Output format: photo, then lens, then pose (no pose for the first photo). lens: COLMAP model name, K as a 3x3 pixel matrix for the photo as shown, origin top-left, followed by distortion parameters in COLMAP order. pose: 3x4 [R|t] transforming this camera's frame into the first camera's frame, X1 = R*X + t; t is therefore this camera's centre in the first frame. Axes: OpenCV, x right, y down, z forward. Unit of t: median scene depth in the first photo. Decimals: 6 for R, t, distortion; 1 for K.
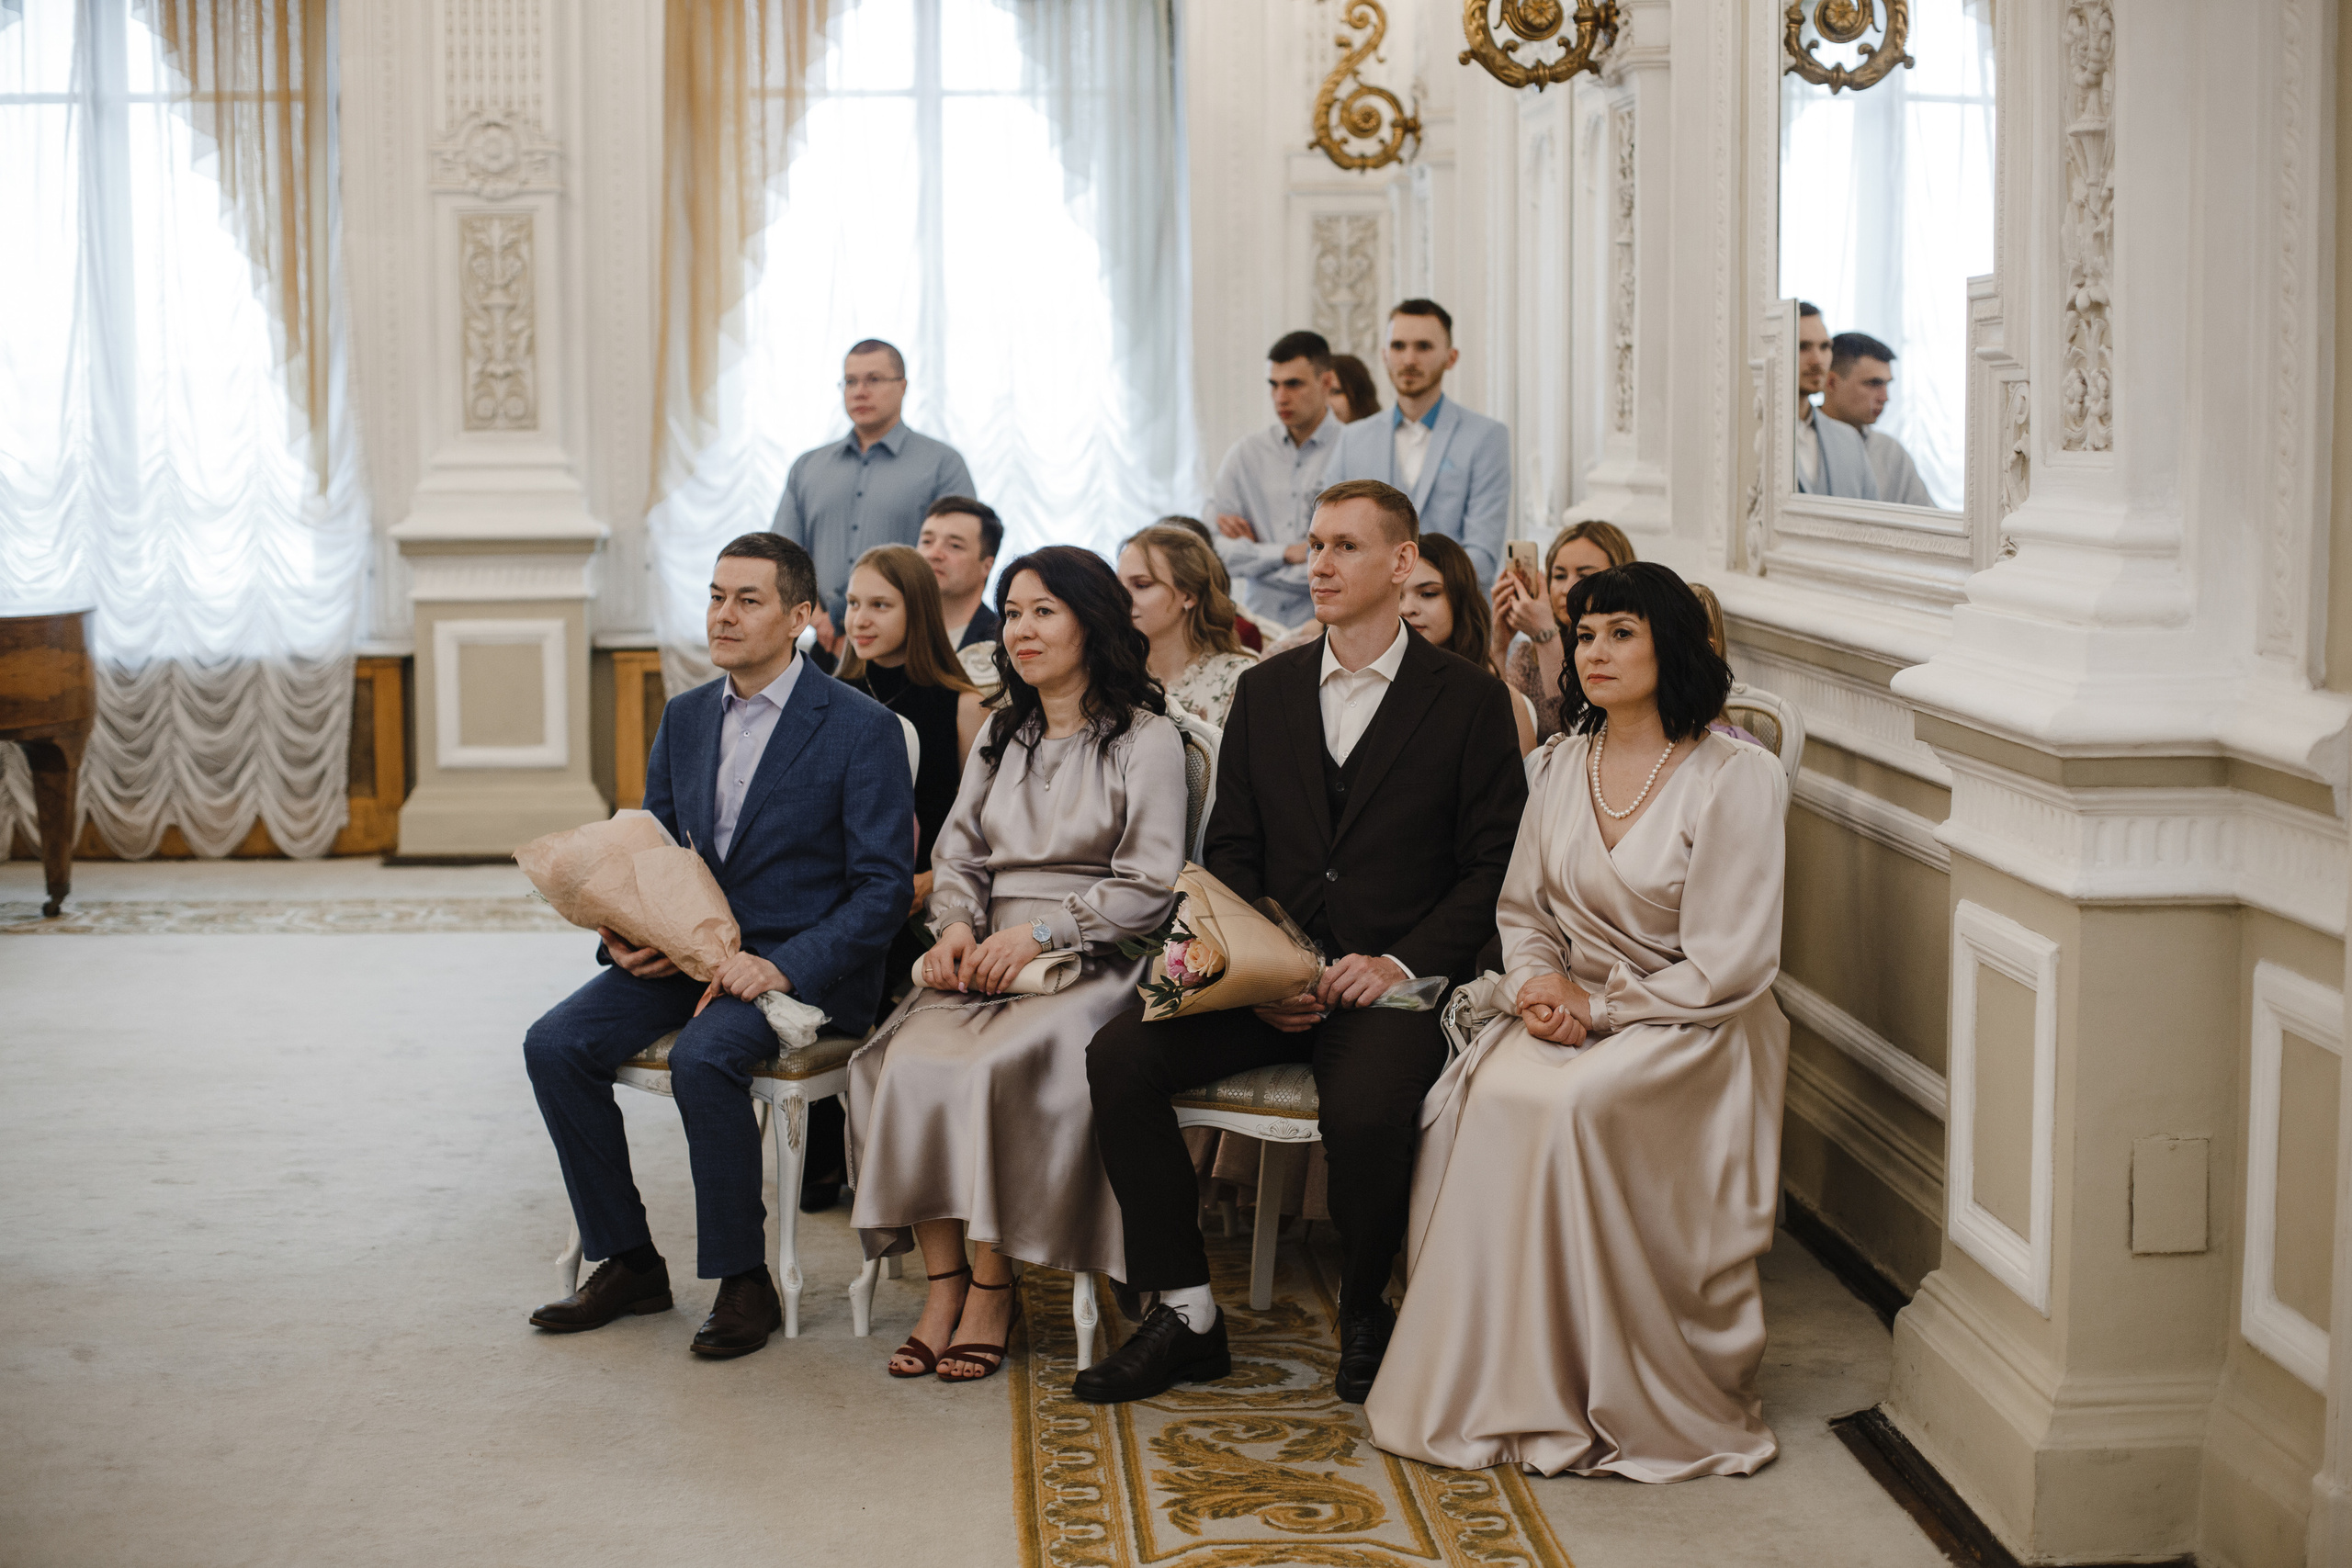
lens RADIAL K [[3425.4, 0, 1182.4], [0, 3425.4, 773.8], [0, 0, 1]] dist [-0.121877, 0.000000]
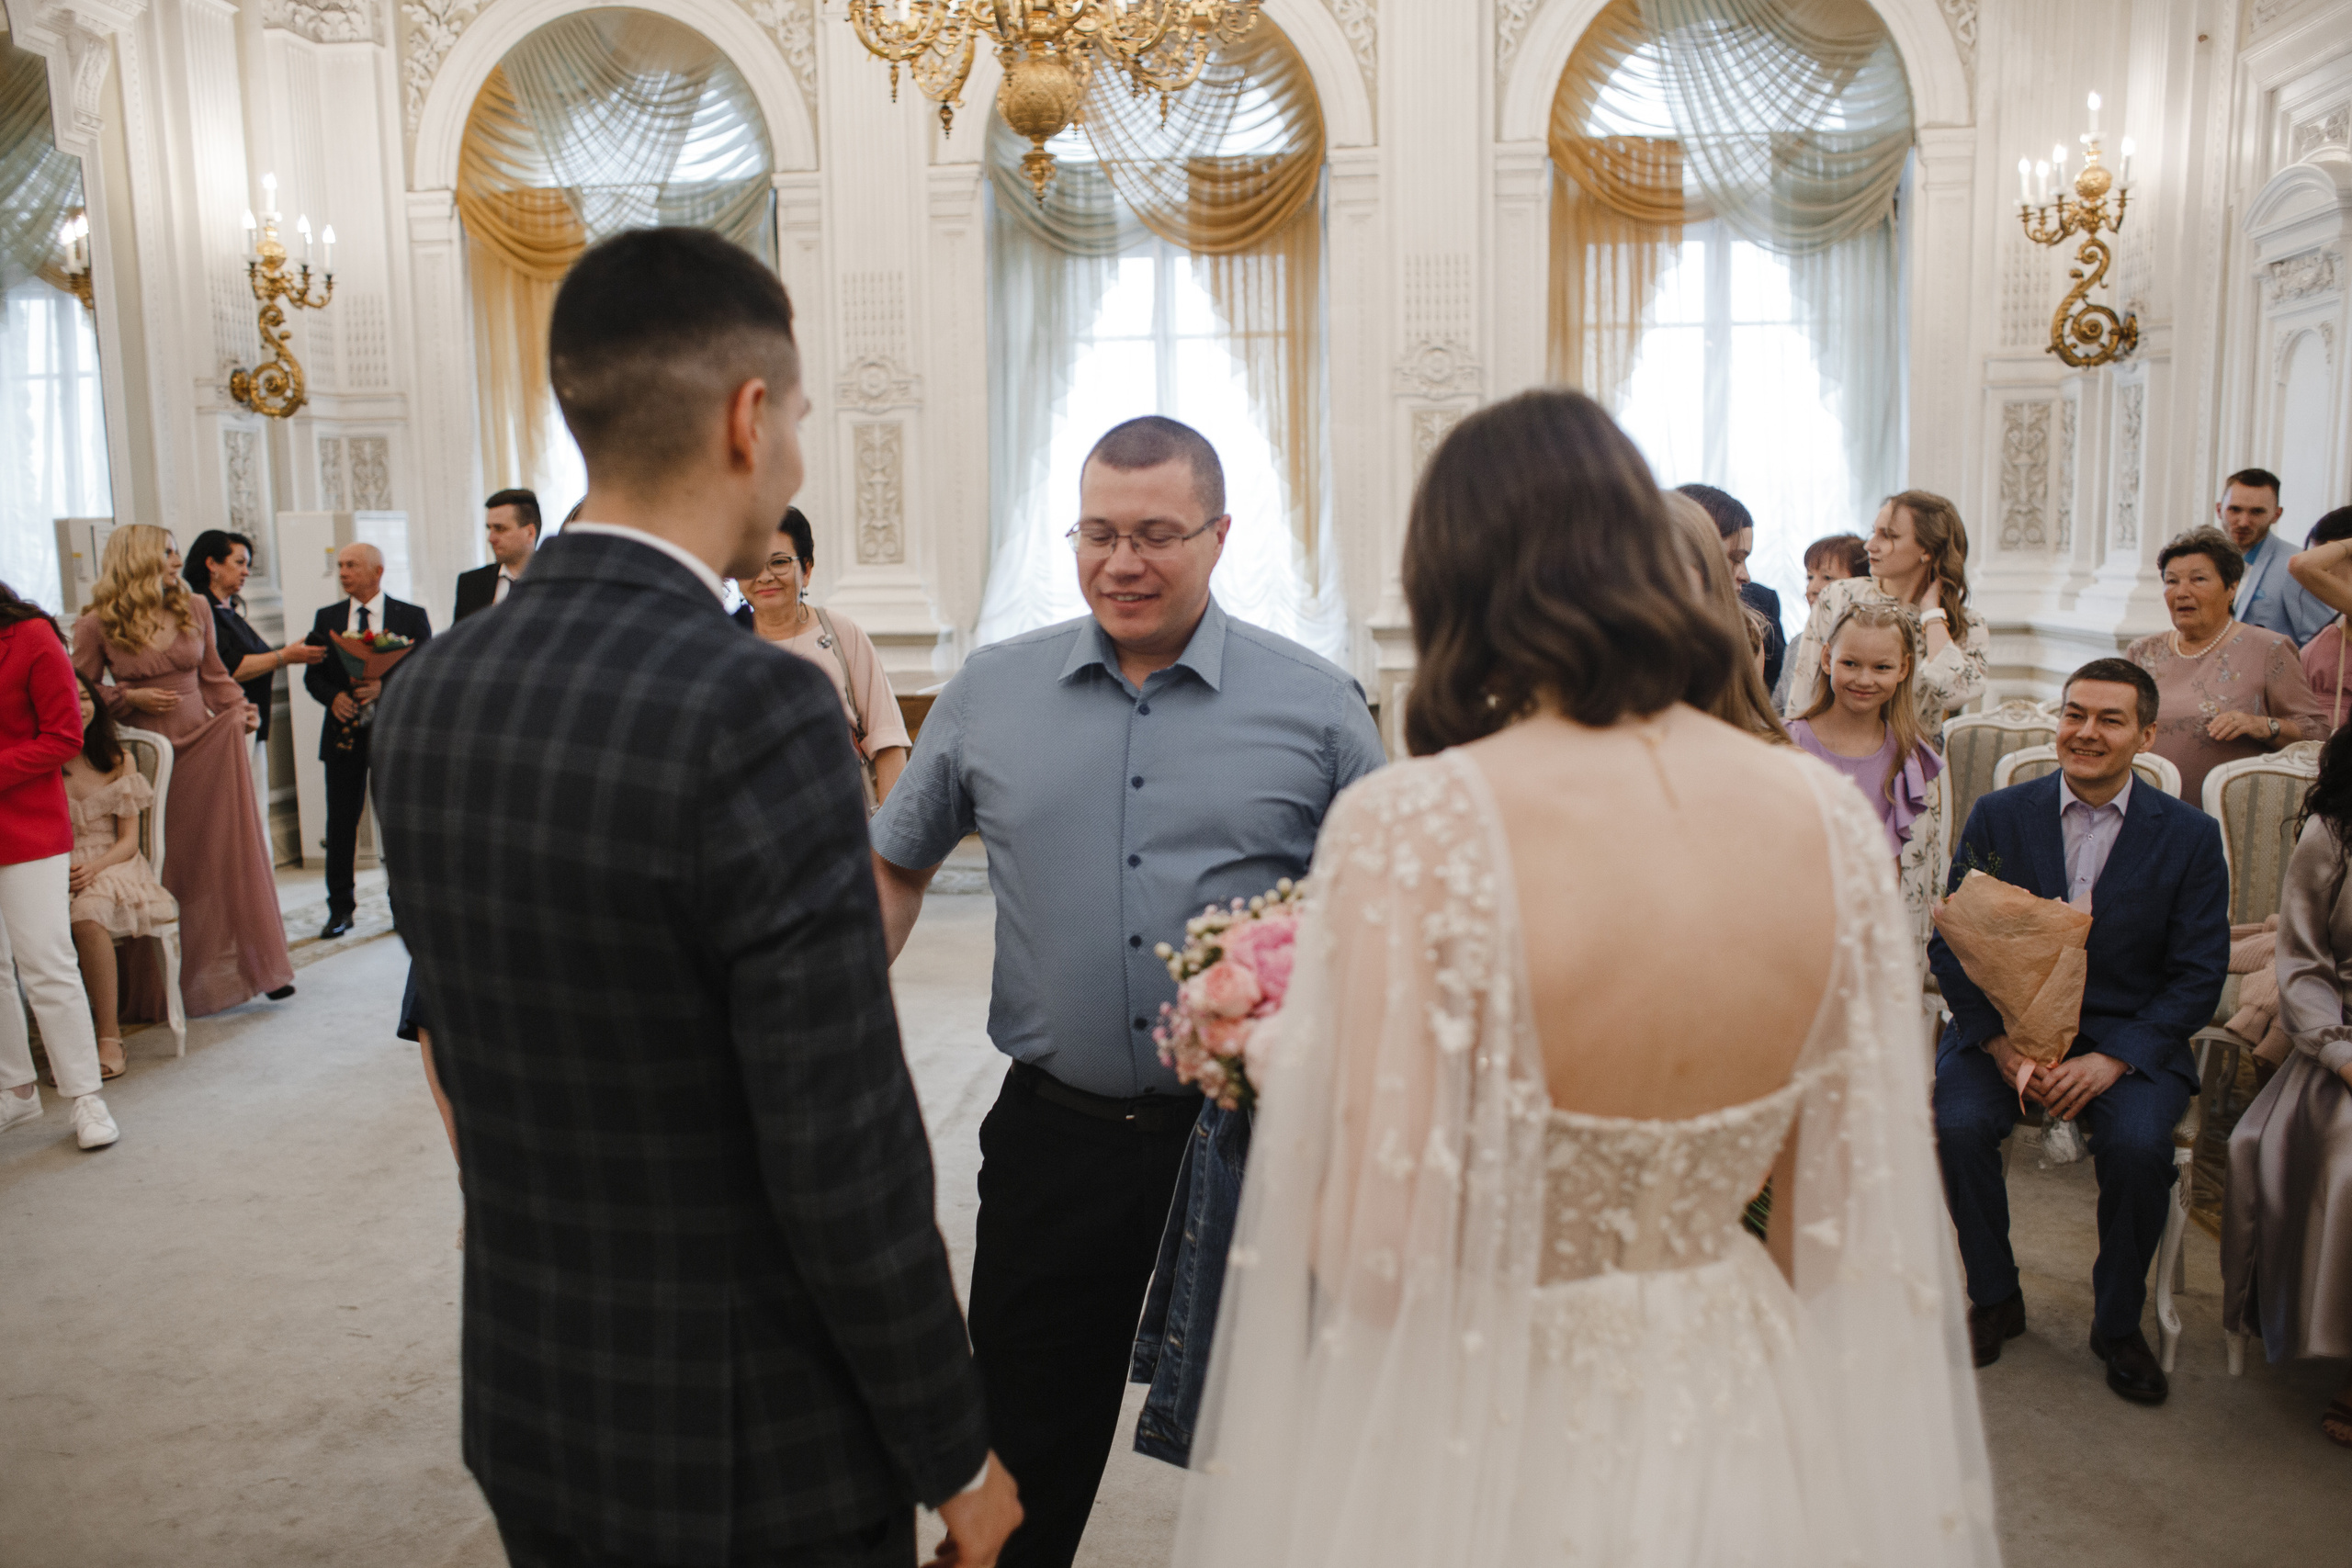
lens RADIAL K [[1863.6, 0, 1165.3], [0, 1863.6, 789.1], [0, 0, 1]] dist [-0.100835, 0.128613]
pose [[0.981654, 0.013402, -0.190197, -0.219280], [-0.007990, 0.999542, 0.029197, -0.028203], [0.190501, -0.027142, 0.981312, 0.234716]]
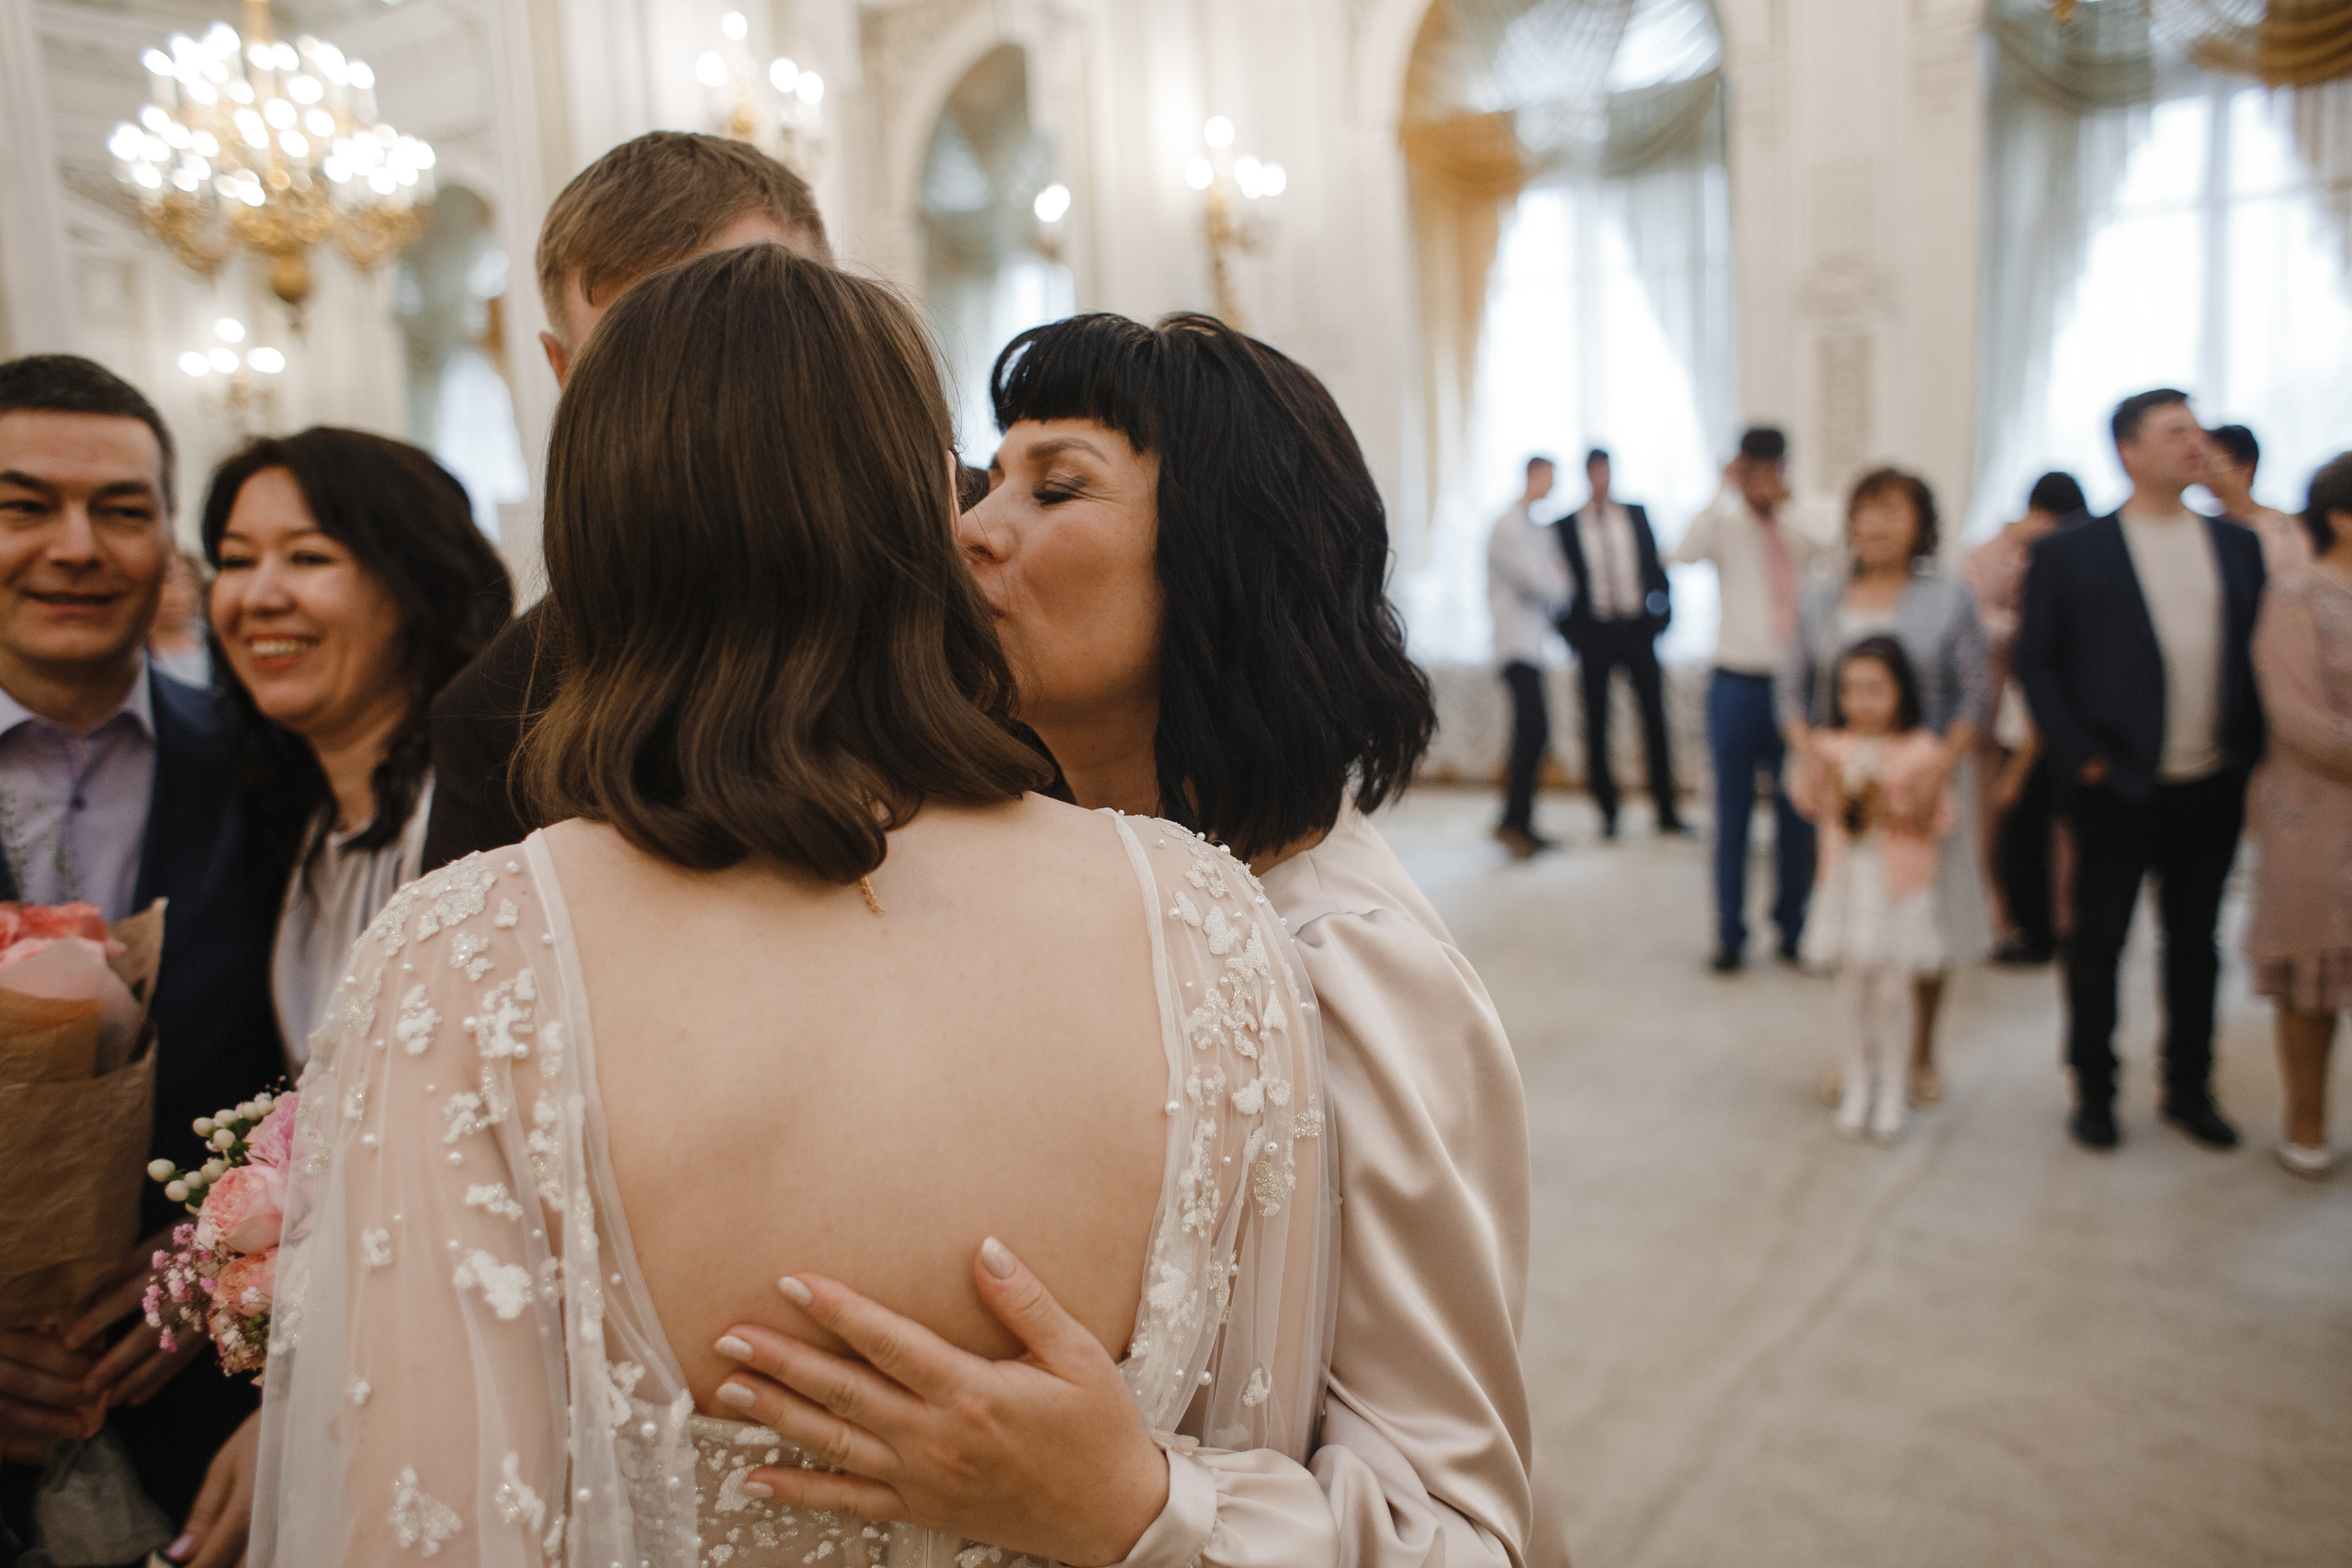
lens RADIAL K [[1863.6, 0, 1172.4], [0, 1863.6, 798.6], [0, 0, 1]] dist [-0.100835, 0.128613]
pose [[0.775080, 0.058601, -0.629139, -0.252251], [-0.012593, 0.996925, 0.077344, -0.038951], [0.631737, -0.052025, 0.773435, 0.310321]]
